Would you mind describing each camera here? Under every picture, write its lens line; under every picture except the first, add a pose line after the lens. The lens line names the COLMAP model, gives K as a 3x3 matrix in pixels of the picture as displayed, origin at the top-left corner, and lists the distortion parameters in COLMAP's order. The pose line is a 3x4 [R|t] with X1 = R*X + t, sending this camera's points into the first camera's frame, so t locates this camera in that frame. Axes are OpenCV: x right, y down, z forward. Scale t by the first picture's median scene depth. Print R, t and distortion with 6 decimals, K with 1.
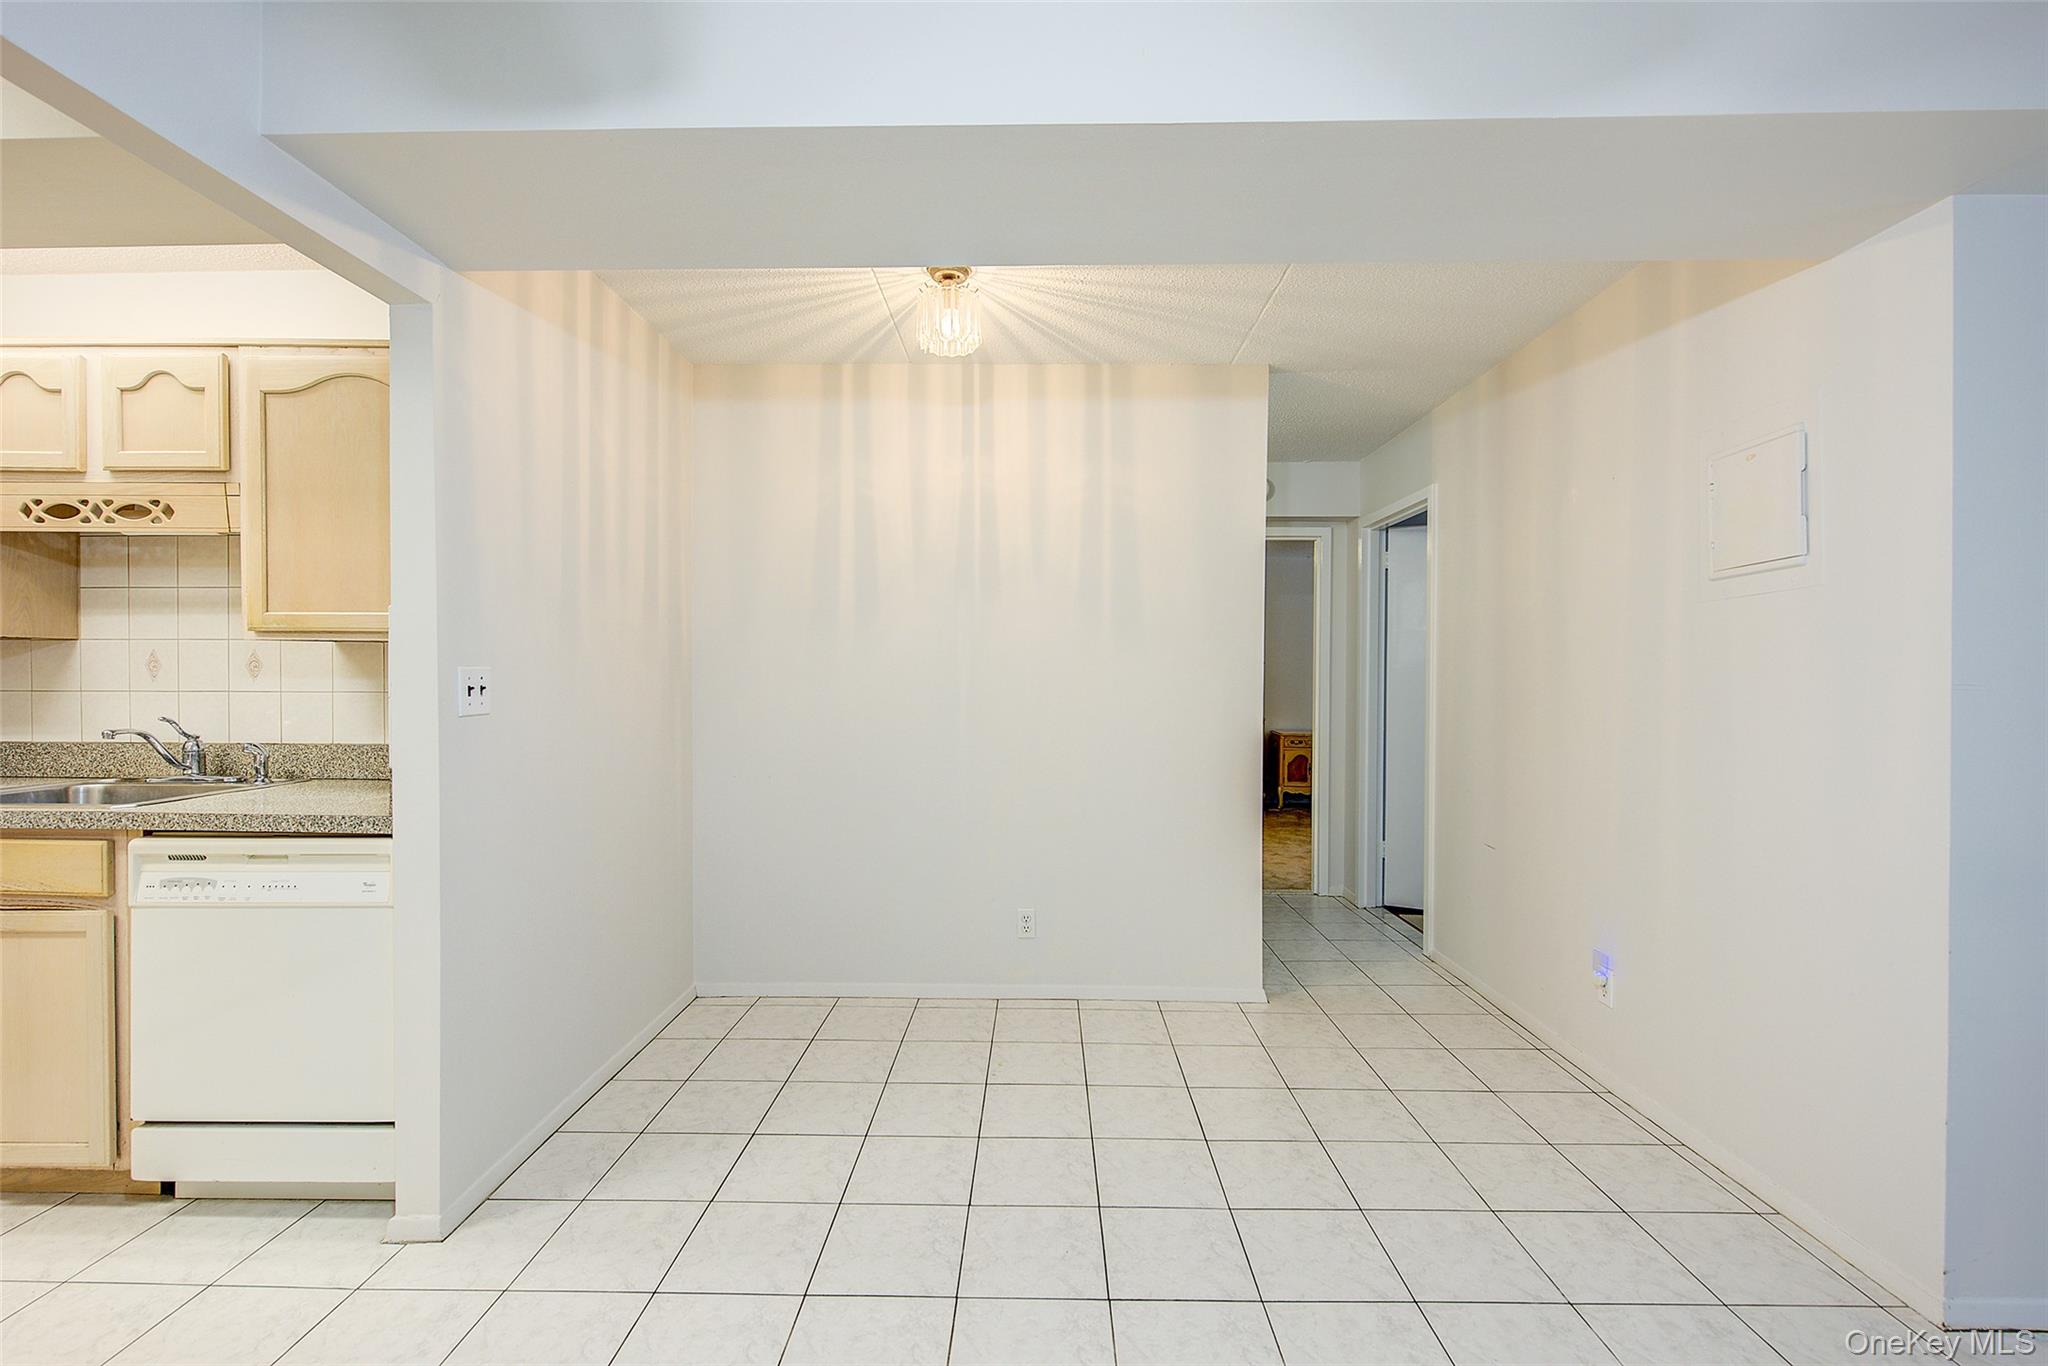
lens RADIAL K [[896.4, 0, 1036.3], [0, 896.4, 682.5], [0, 0, 1]] dist [0.003458, -0.003788]
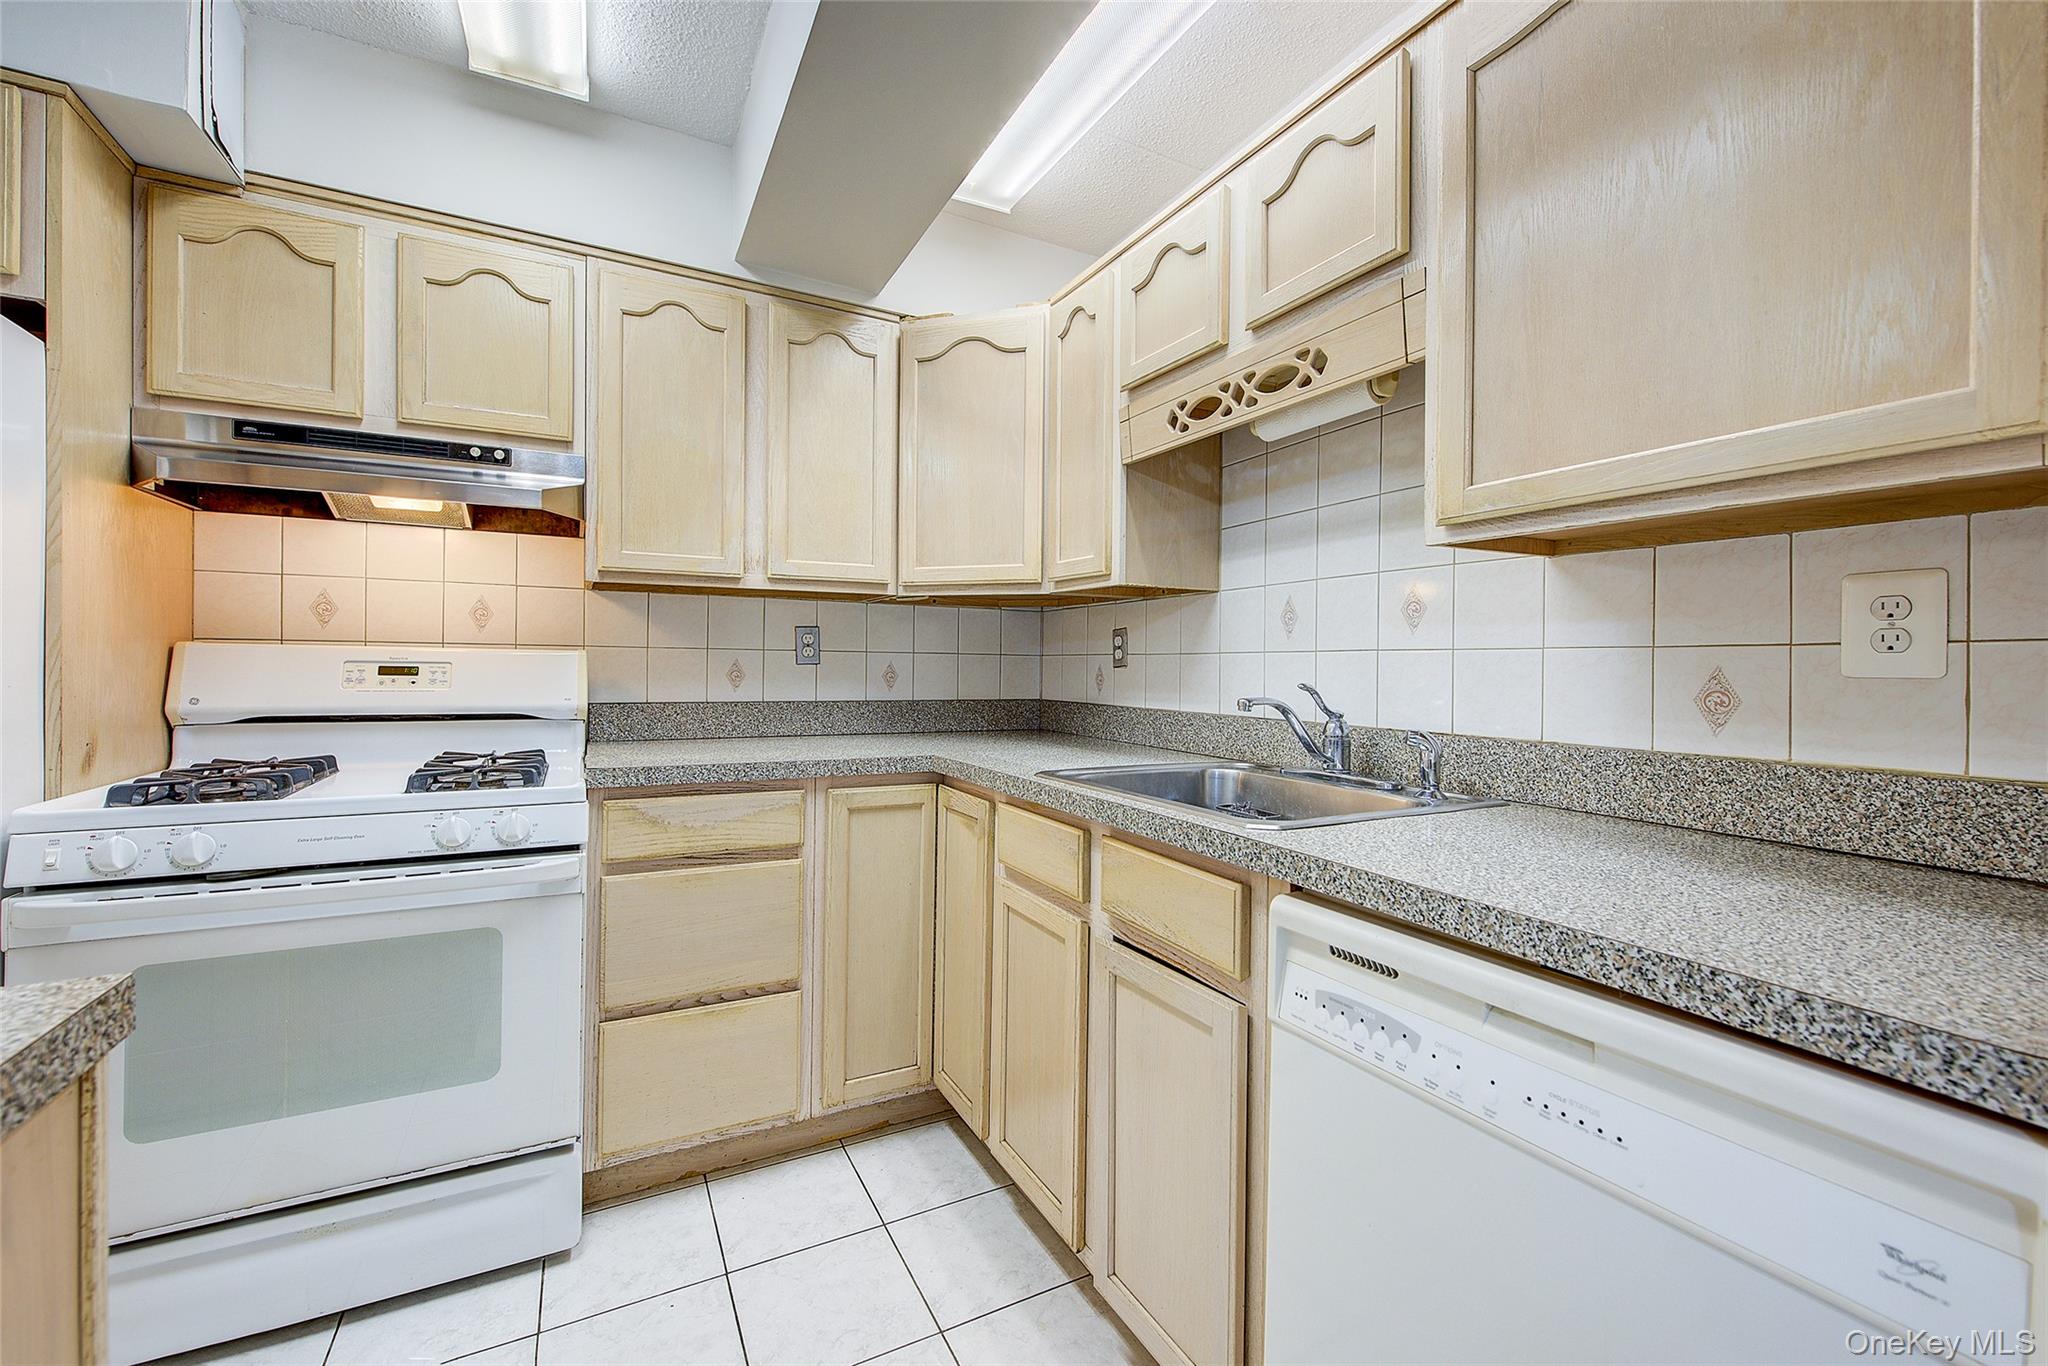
lens RADIAL K [[808.1, 0, 989.8], [0, 808.1, 669.1], [0, 0, 1]] dist [-0.001140, -0.001324]
pose [[0.450595, 0.003463, -0.892722, -0.557590], [-0.019198, 0.999799, -0.005812, 0.037444], [0.892522, 0.019757, 0.450571, 0.532955]]
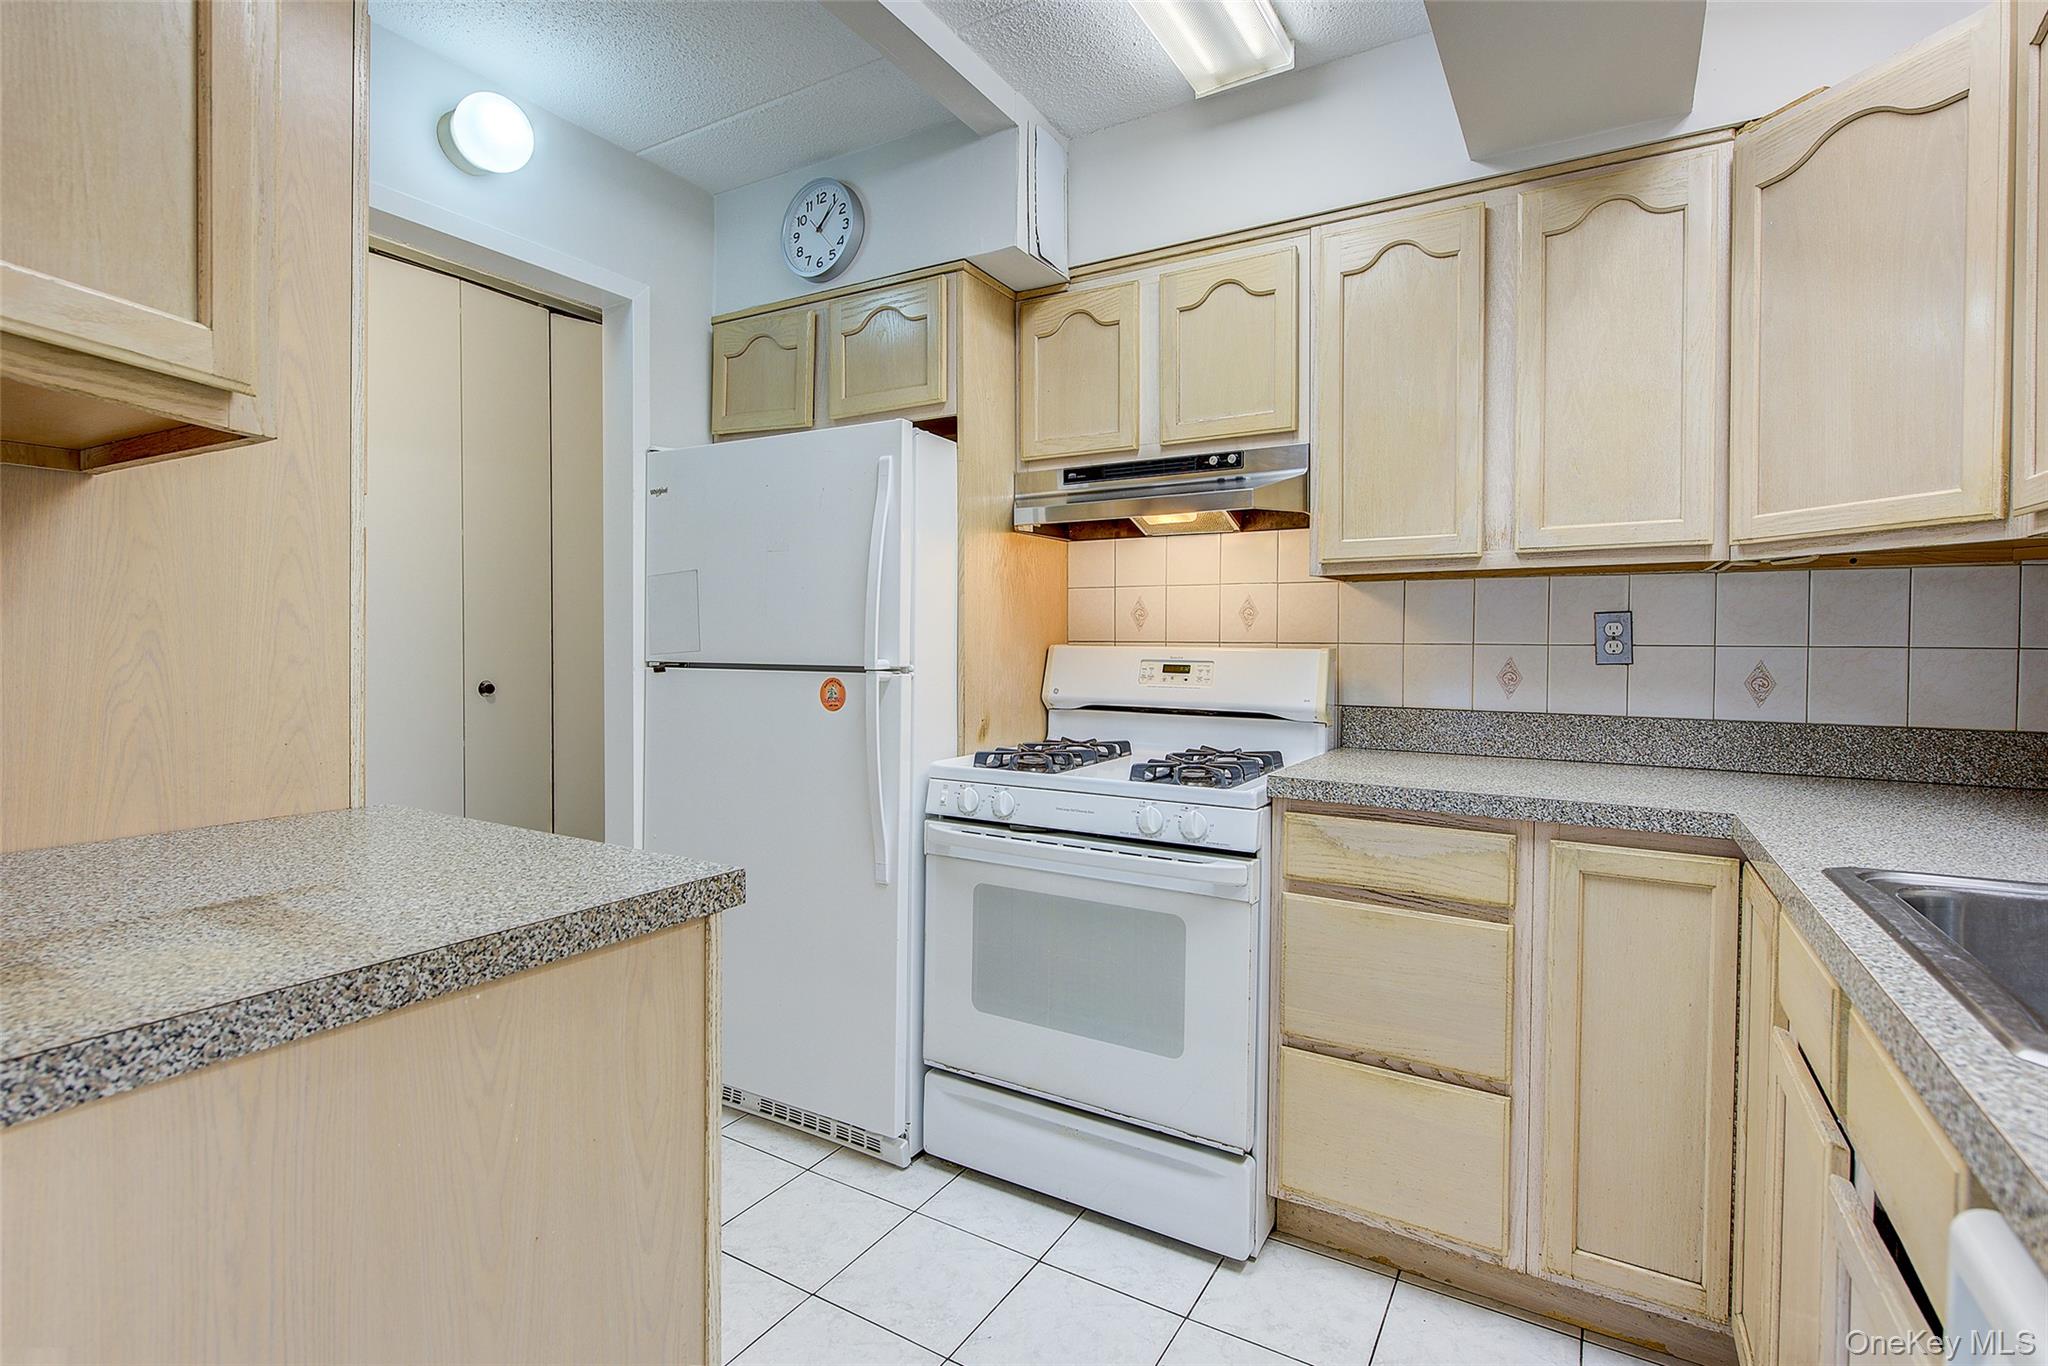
lens RADIAL K [[952.3, 0, 1023.4], [0, 952.3, 661.8], [0, 0, 1]] dist [-0.002688, -0.000854]
pose [[-0.508406, 0.008888, -0.861071, -0.556249], [-0.017076, 0.999646, 0.020401, 0.022261], [0.860948, 0.025076, -0.508074, 0.721725]]
